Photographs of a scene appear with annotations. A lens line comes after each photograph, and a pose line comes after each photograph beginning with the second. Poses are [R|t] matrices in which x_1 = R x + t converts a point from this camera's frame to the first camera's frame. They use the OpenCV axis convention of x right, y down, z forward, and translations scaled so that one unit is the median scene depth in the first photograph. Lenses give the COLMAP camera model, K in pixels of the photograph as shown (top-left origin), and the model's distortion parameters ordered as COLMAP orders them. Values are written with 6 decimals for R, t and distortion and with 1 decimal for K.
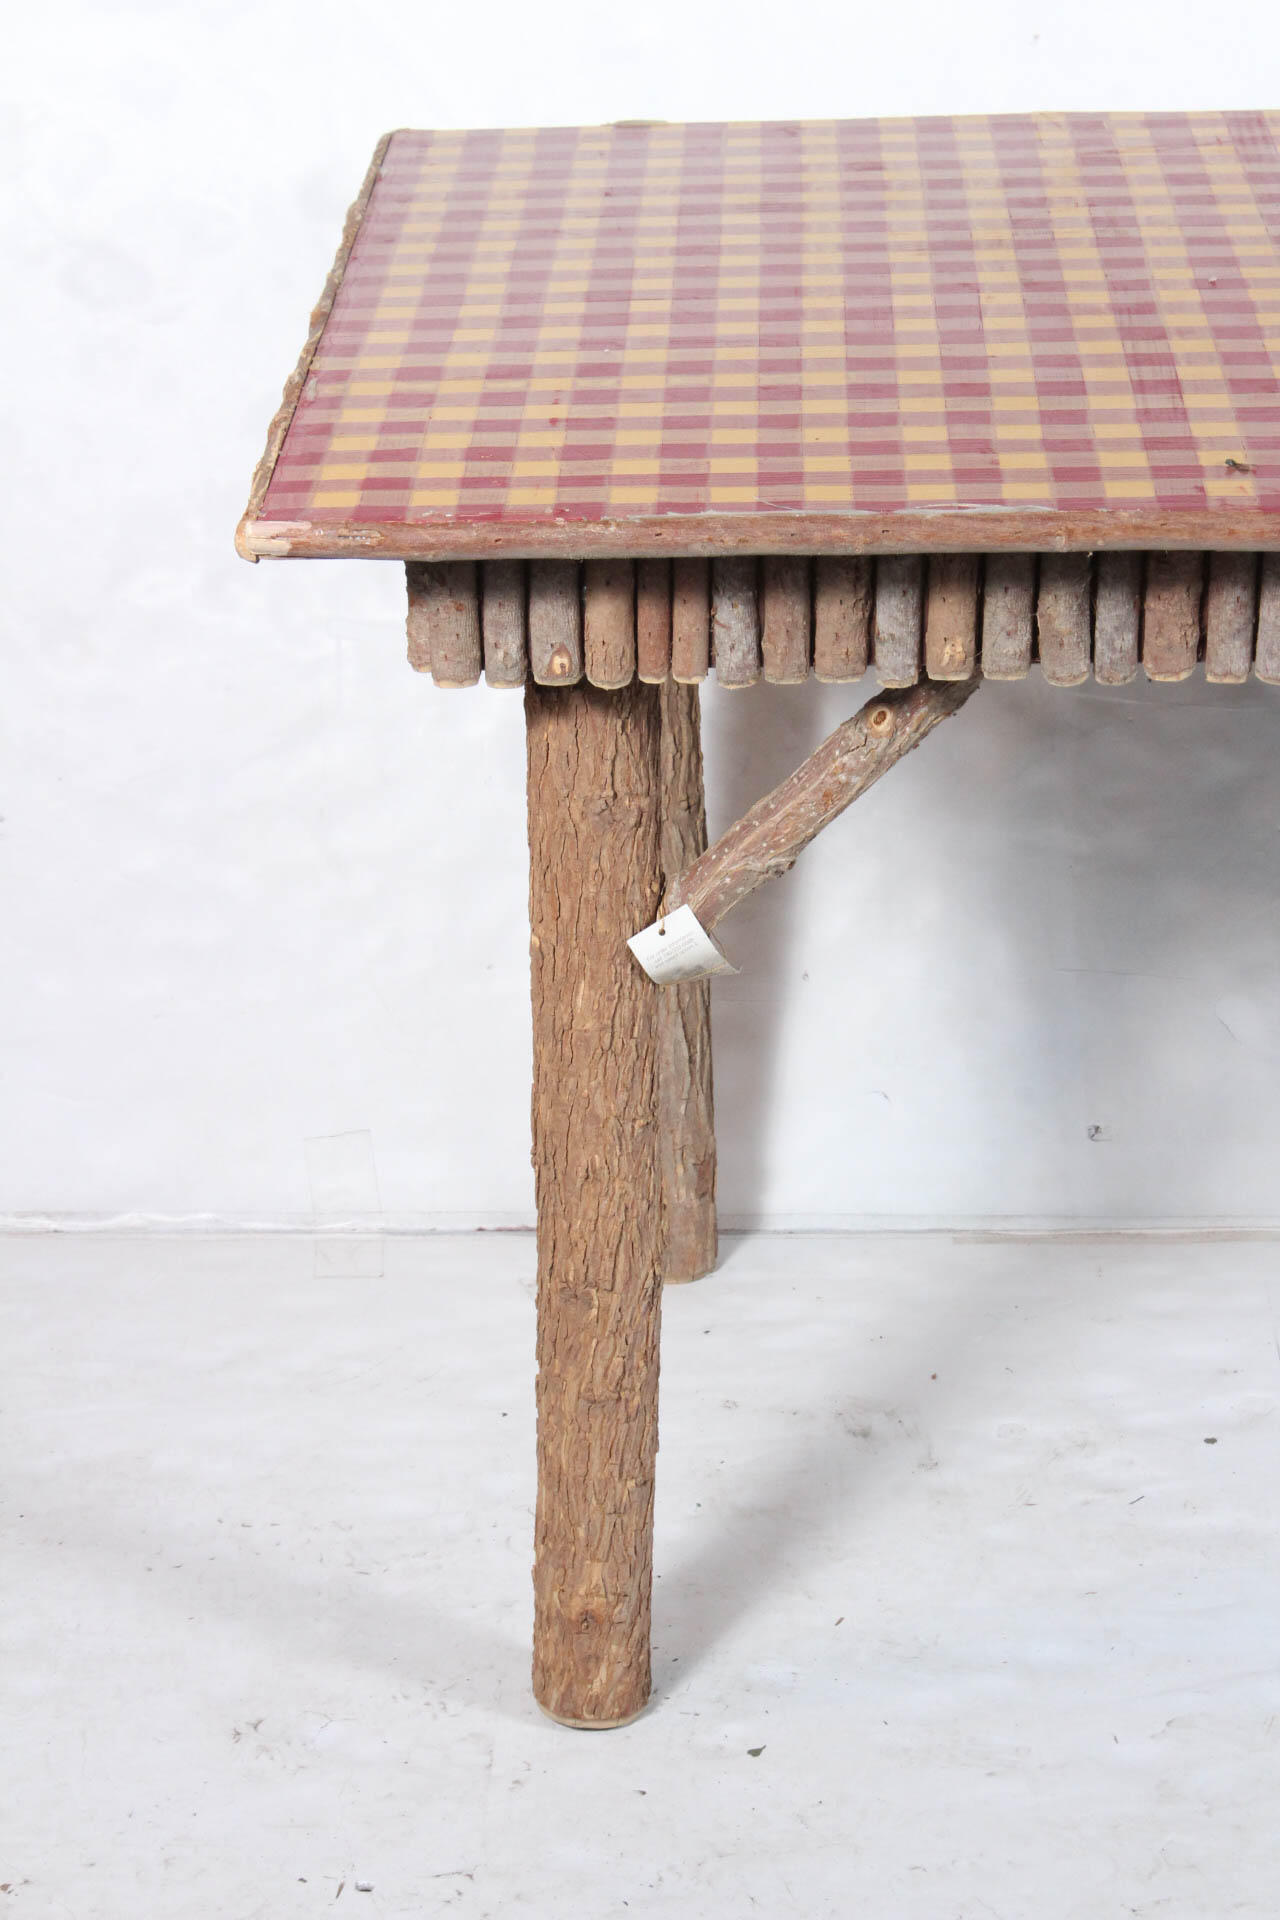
lens RADIAL K [[4430.1, 0, 641.2], [0, 4430.1, 959.9], [0, 0, 1]] dist [0.158924, 0.000000]
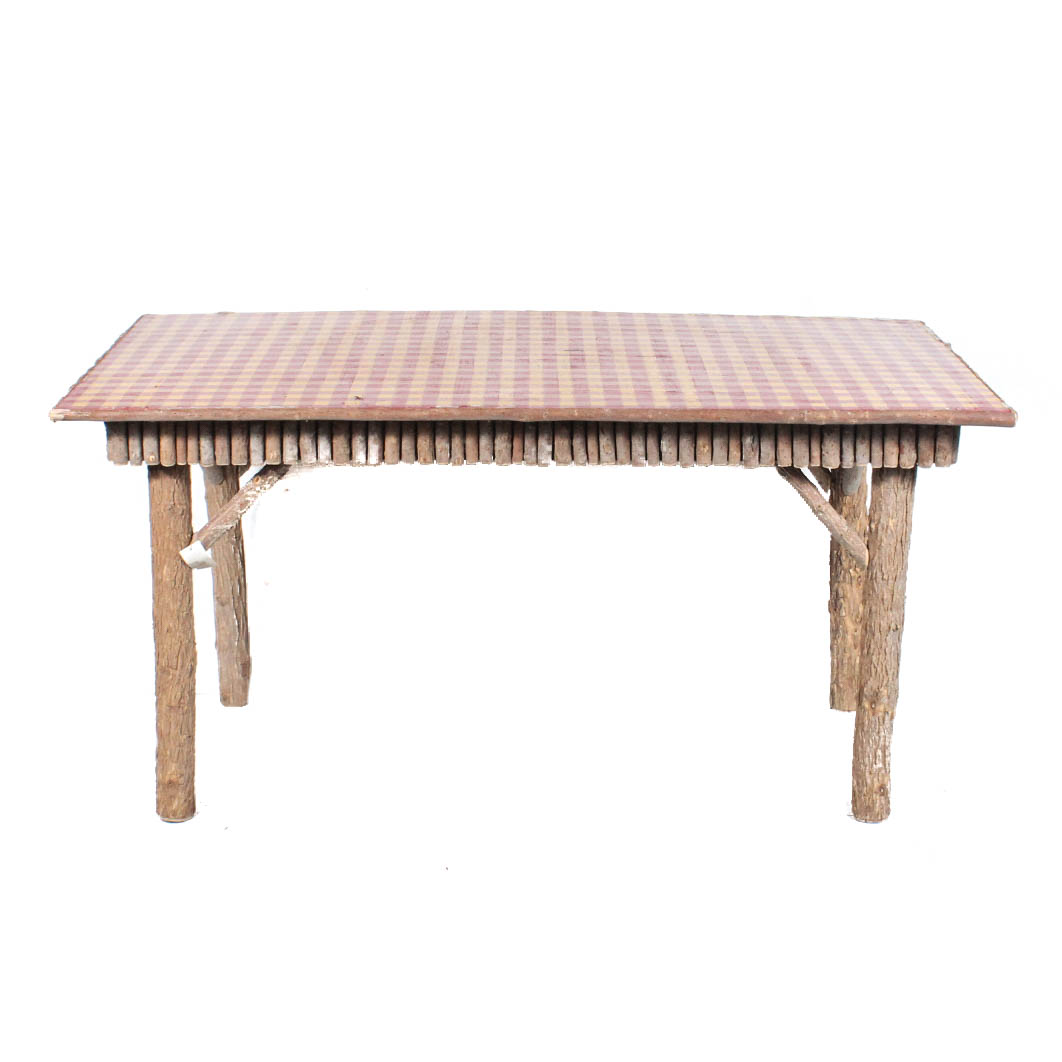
lens RADIAL K [[2350.2, 0, 530.6], [0, 2350.2, 530.3], [0, 0, 1]] dist [-0.044782, 0.000000]
pose [[0.999863, 0.009450, -0.013581, 0.272367], [-0.011366, 0.988818, -0.148697, 0.228688], [0.012024, 0.148831, 0.988790, -0.653072]]
